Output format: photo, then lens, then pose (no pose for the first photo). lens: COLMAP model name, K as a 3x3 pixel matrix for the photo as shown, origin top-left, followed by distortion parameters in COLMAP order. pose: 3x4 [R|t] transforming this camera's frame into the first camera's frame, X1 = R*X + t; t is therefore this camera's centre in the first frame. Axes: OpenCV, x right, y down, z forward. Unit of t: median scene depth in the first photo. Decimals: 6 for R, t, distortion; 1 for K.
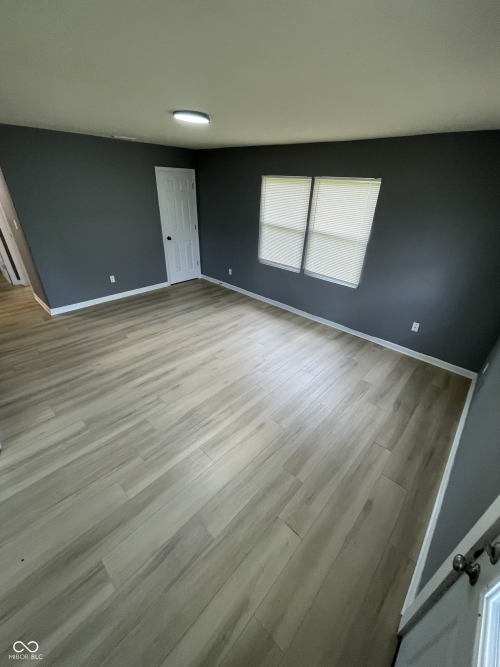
lens RADIAL K [[270.6, 0, 249.1], [0, 270.6, 331.1], [0, 0, 1]] dist [0.002332, -0.000047]
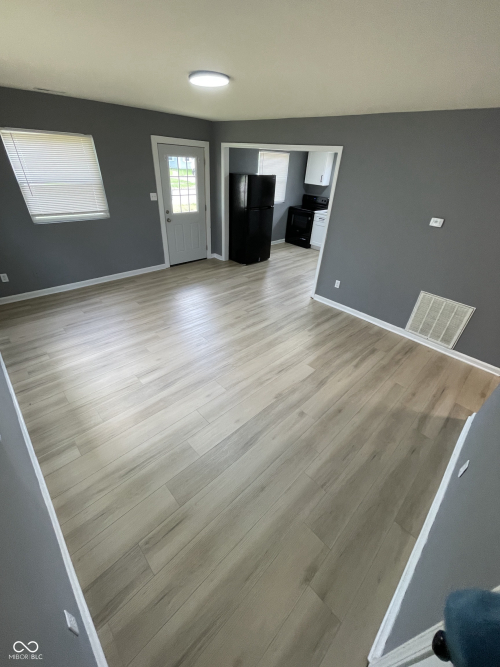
lens RADIAL K [[270.6, 0, 252.1], [0, 270.6, 335.9], [0, 0, 1]] dist [0.002332, -0.000047]
pose [[-0.994795, -0.101165, -0.012164, -0.243284], [-0.057693, 0.460841, 0.885606, -0.686316], [-0.083987, 0.881698, -0.464279, 1.237117]]
